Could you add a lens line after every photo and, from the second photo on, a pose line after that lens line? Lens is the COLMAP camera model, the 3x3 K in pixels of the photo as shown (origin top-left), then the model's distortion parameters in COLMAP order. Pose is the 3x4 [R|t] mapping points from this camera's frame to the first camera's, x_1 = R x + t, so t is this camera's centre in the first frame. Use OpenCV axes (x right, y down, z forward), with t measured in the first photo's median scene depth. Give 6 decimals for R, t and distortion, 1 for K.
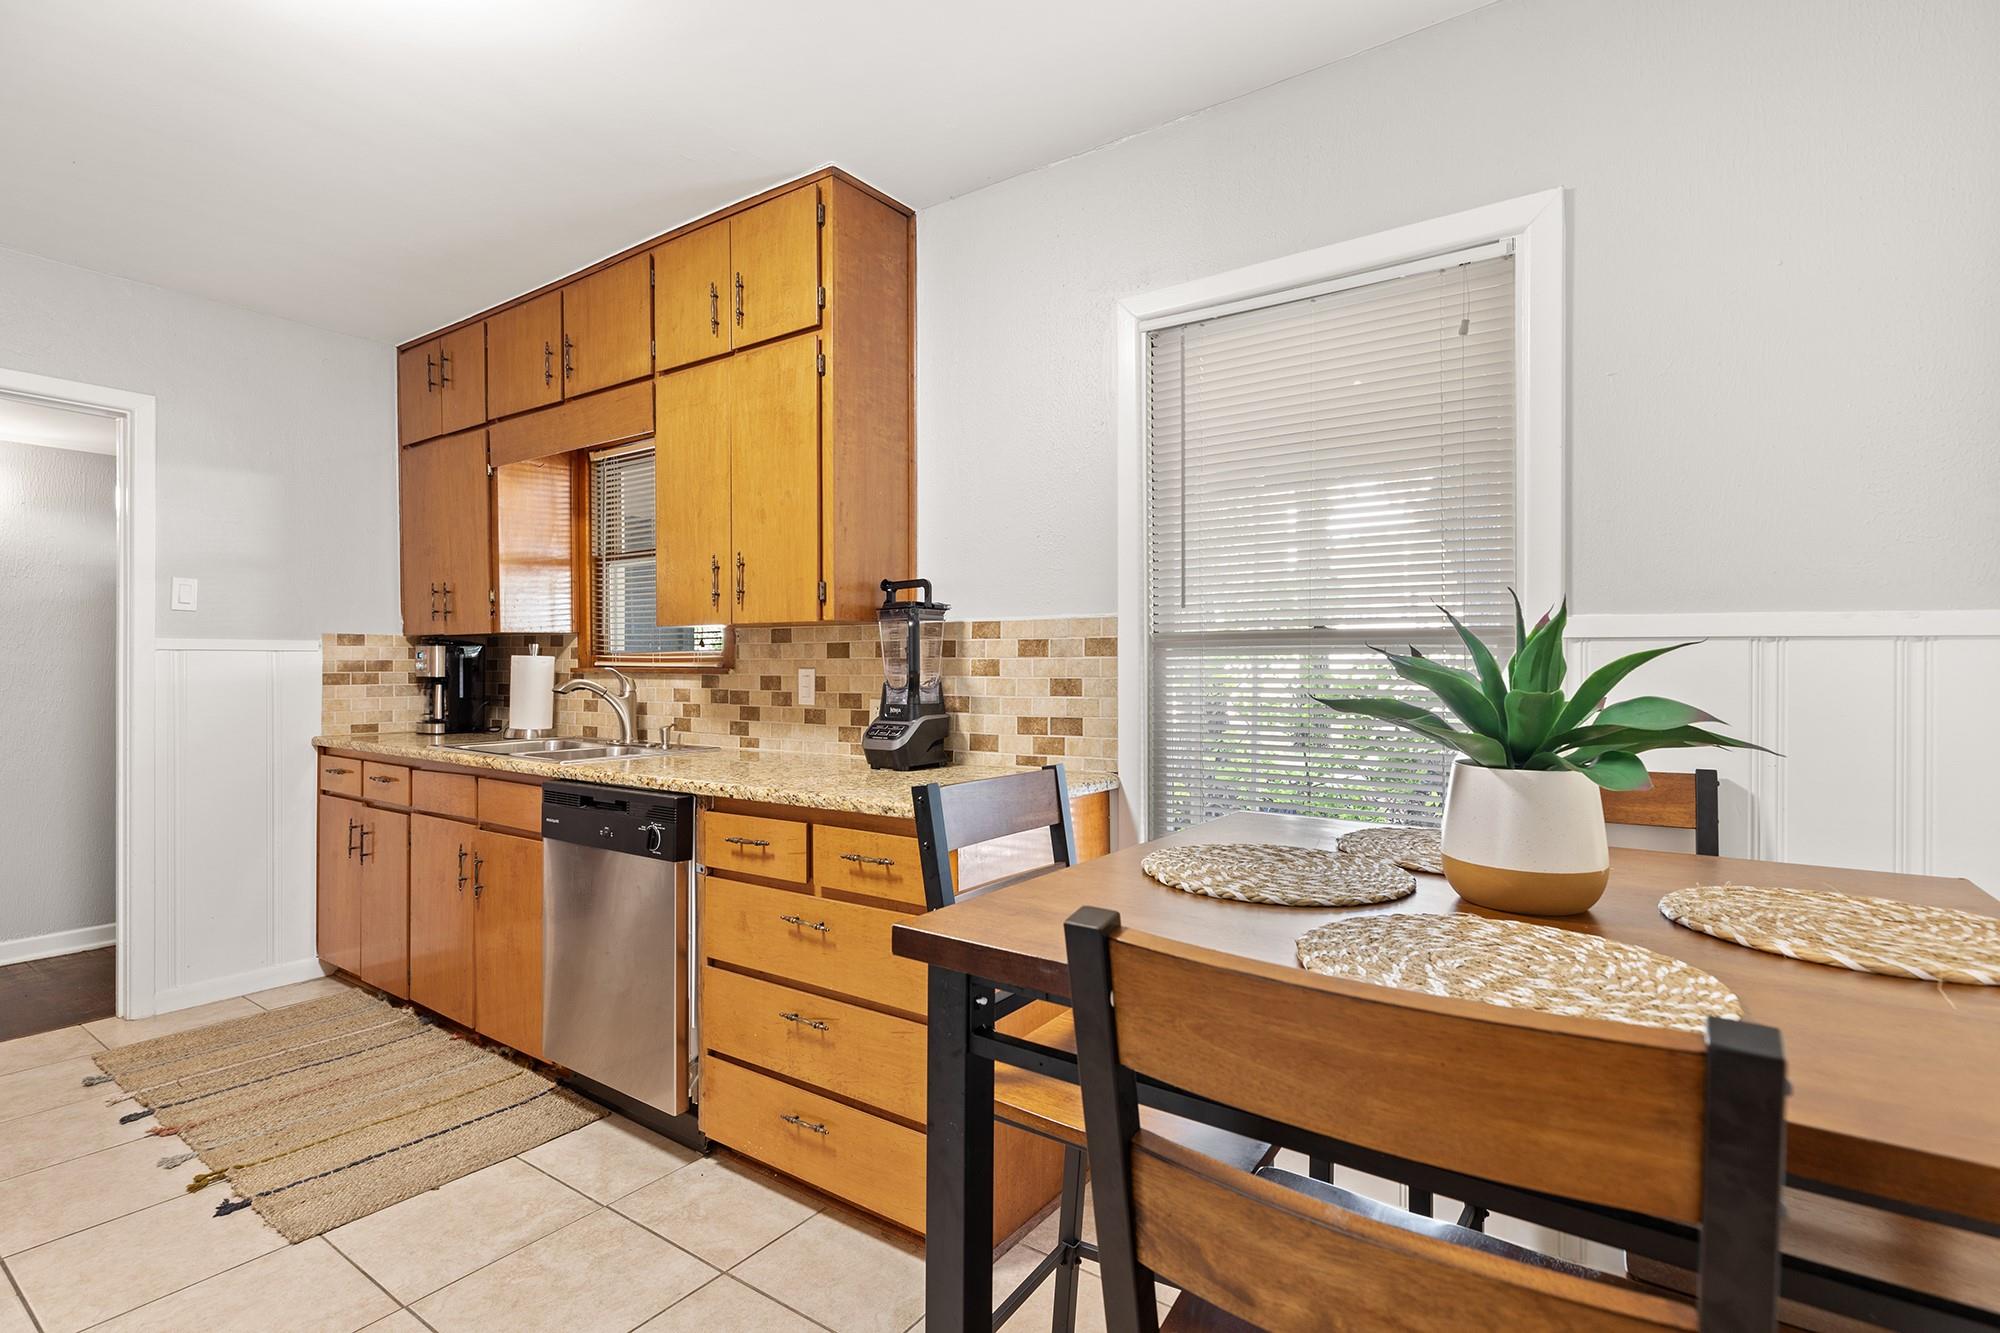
lens RADIAL K [[955.1, 0, 1013.4], [0, 955.1, 661.7], [0, 0, 1]] dist [0.003930, 0.000375]
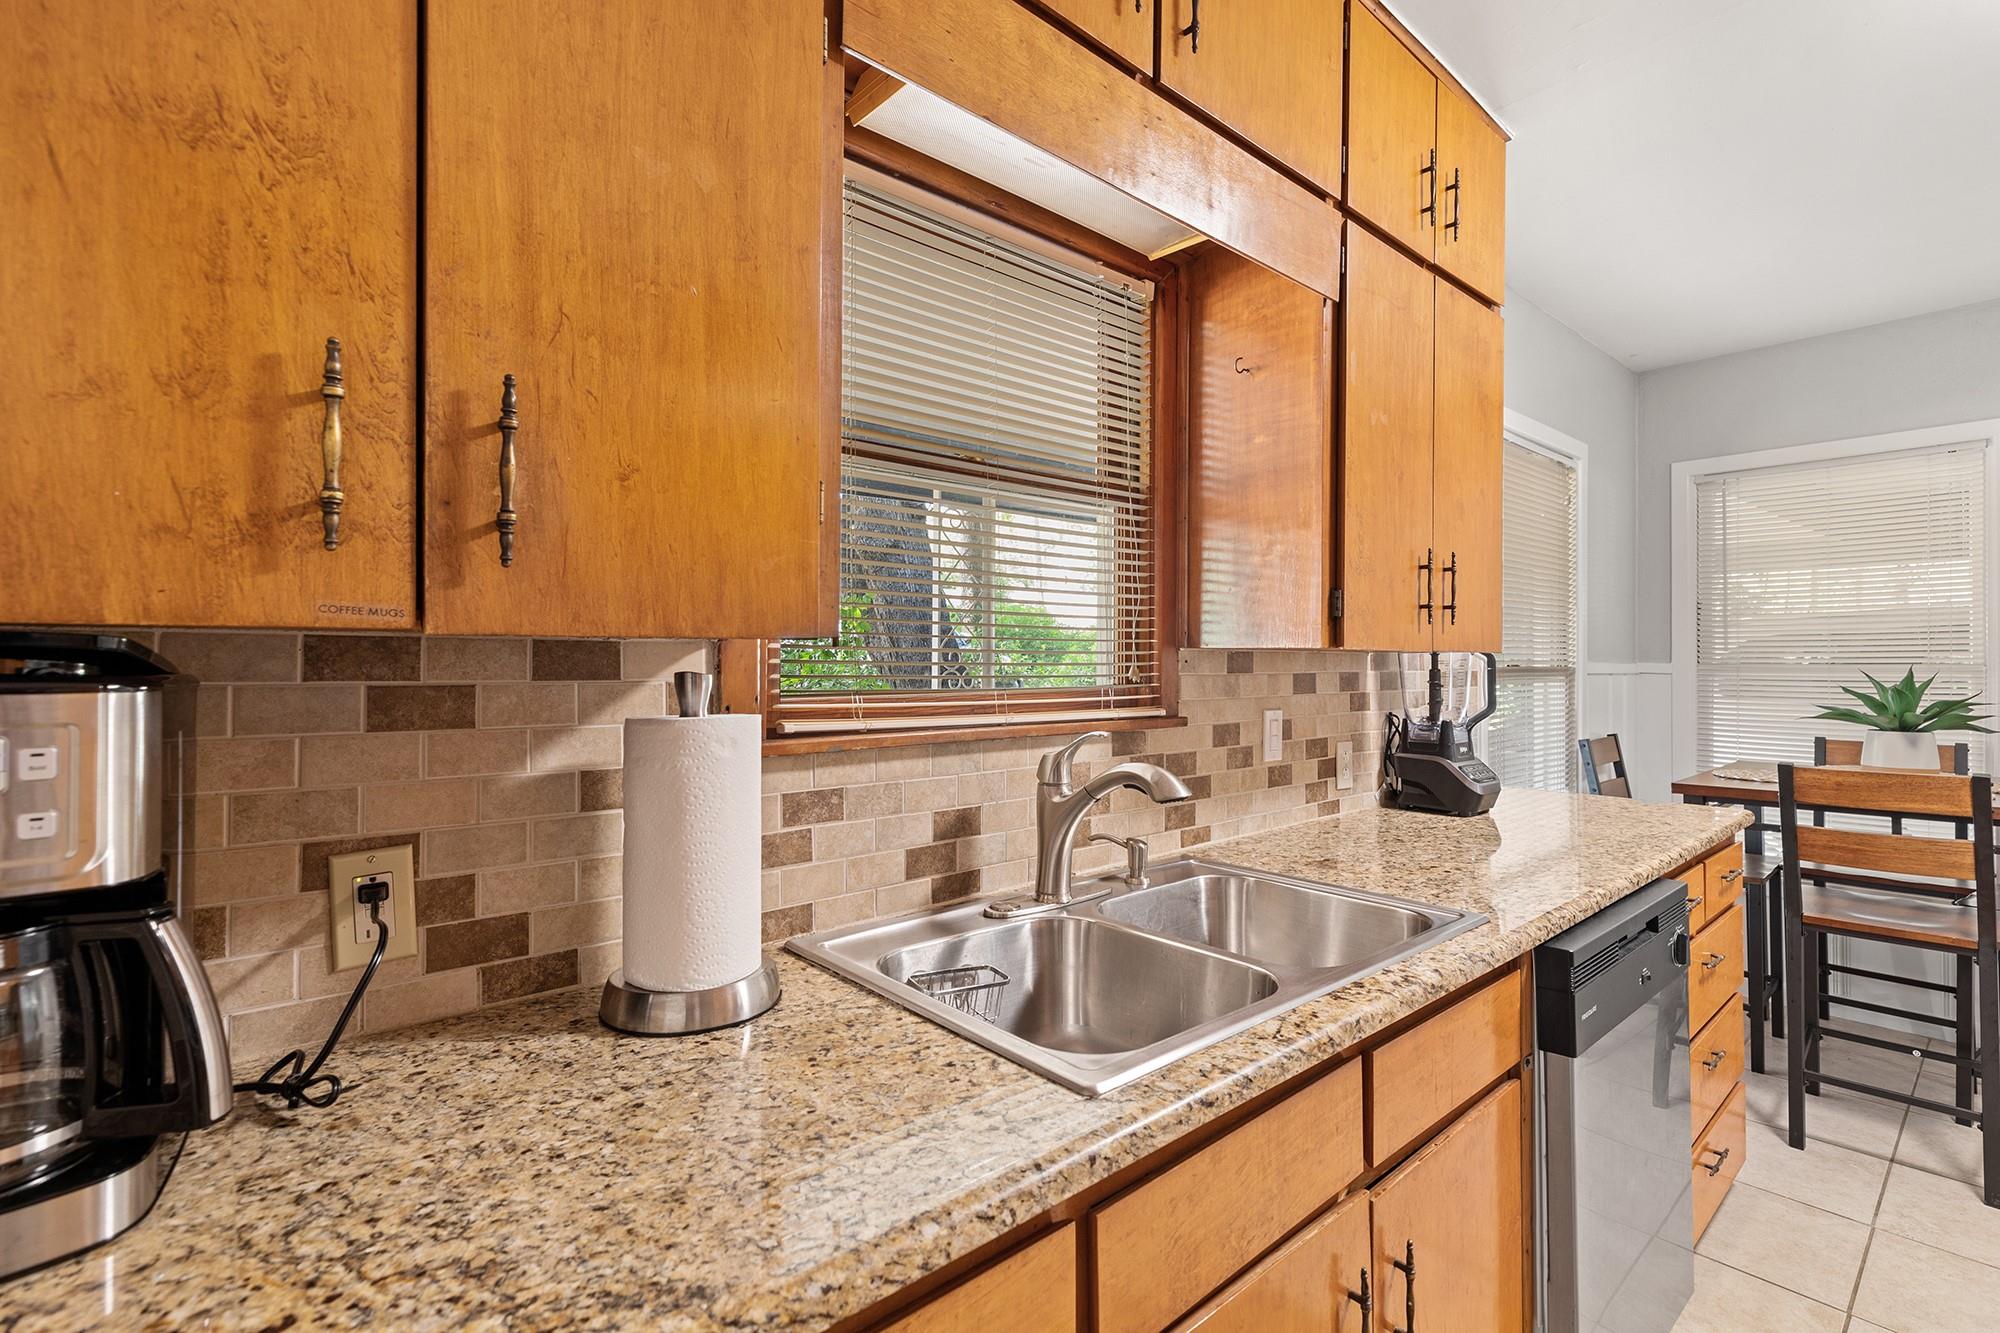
lens RADIAL K [[901.6, 0, 994.2], [0, 901.6, 656.1], [0, 0, 1]] dist [0.004435, -0.000374]
pose [[0.239051, 0.014734, 0.970895, -0.919384], [0.005175, 0.999851, -0.016448, -0.022810], [-0.970993, 0.008956, 0.238939, 1.044628]]
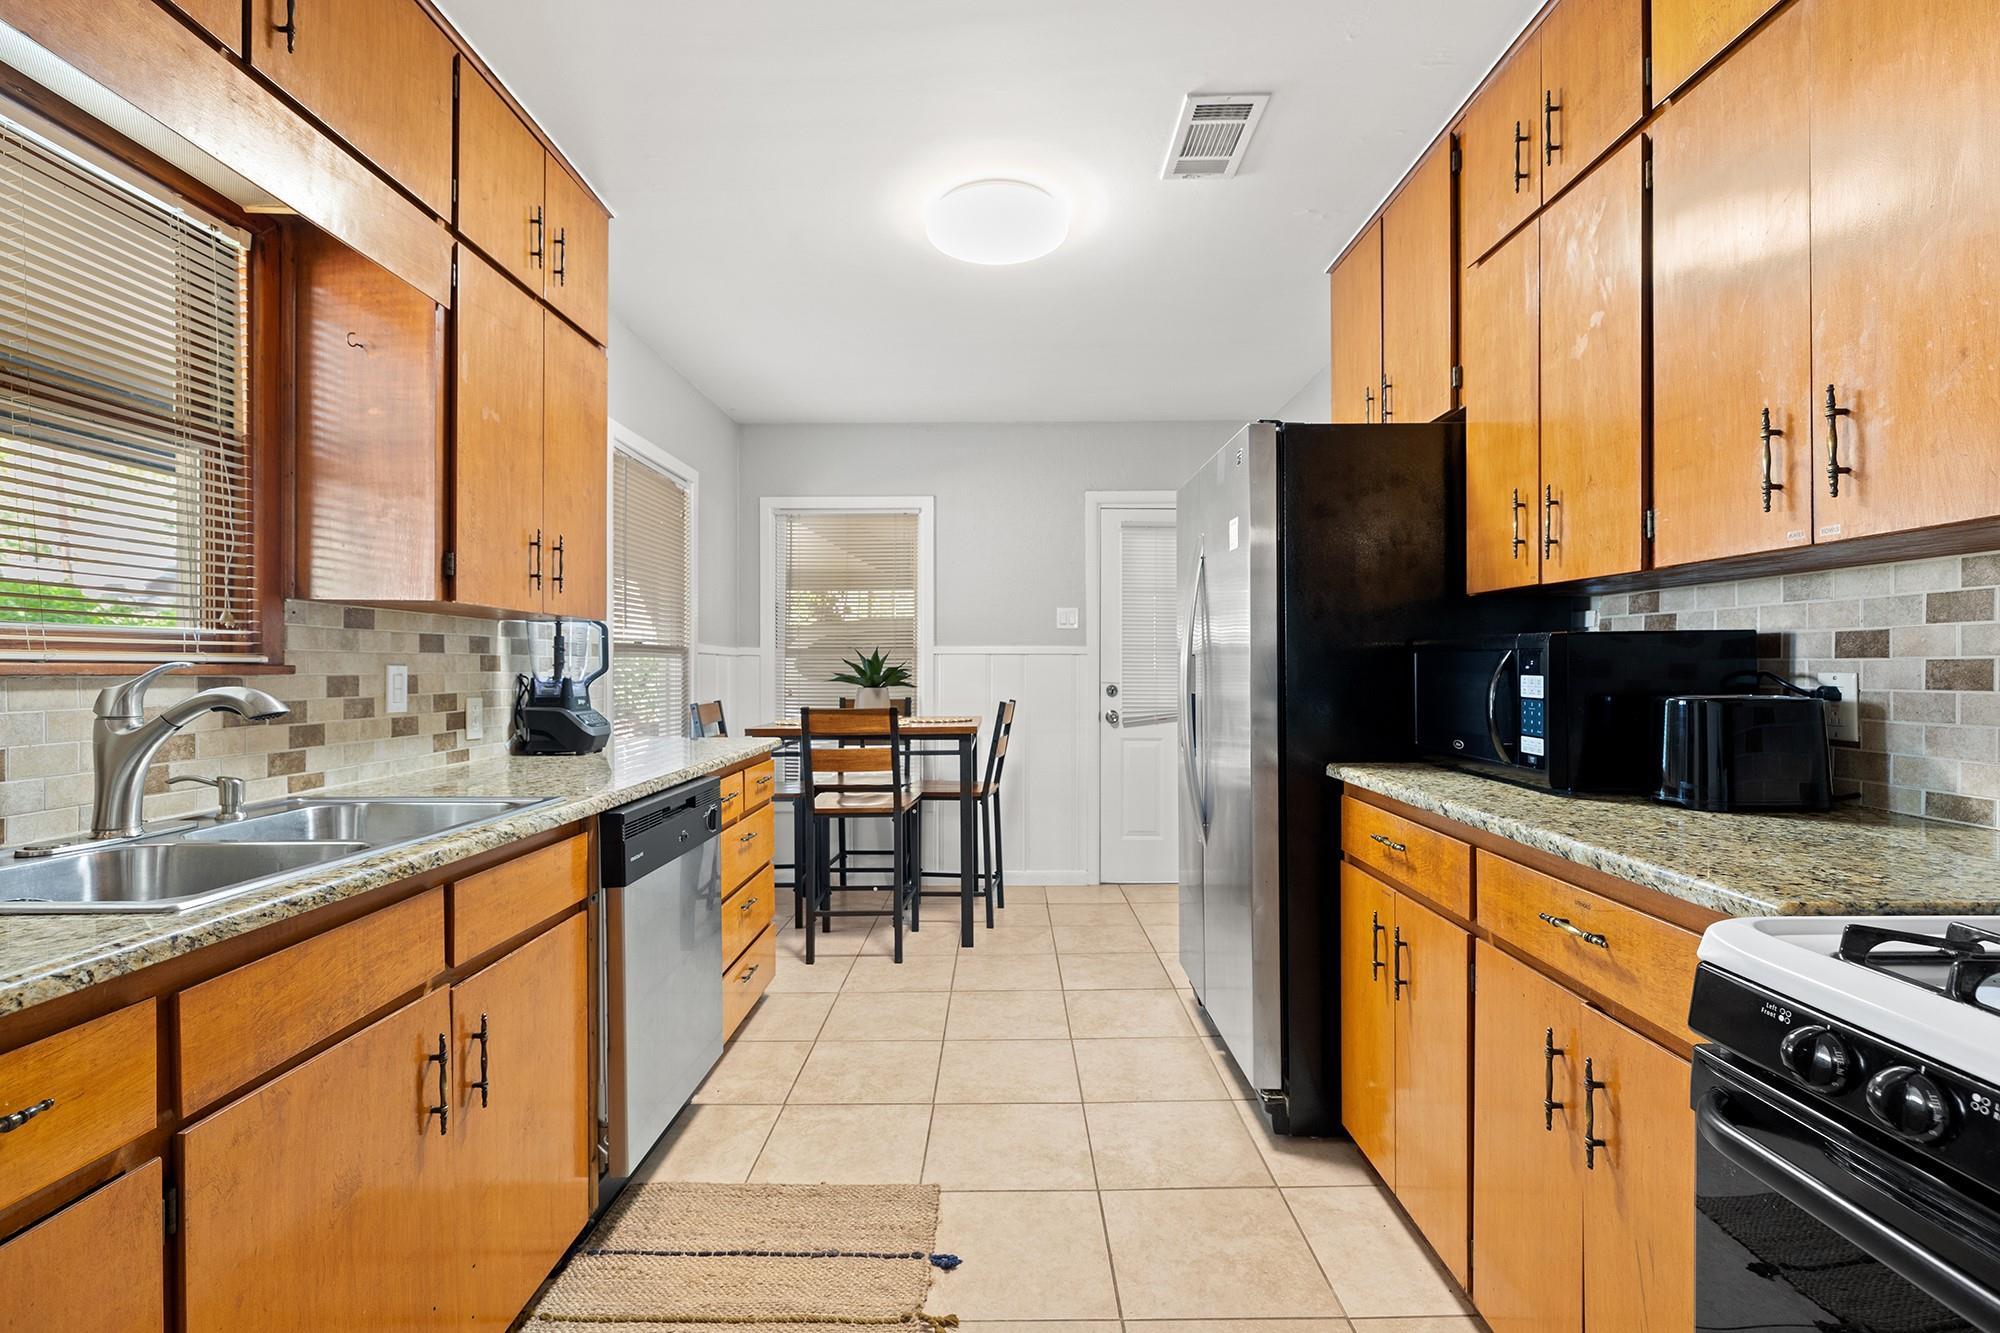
lens RADIAL K [[901.6, 0, 1001.6], [0, 901.6, 670.9], [0, 0, 1]] dist [0.004435, -0.000374]
pose [[-0.574528, 0.005891, 0.818464, -1.092343], [0.012743, 0.999917, 0.001748, 0.016772], [-0.818386, 0.011434, -0.574556, 1.023280]]
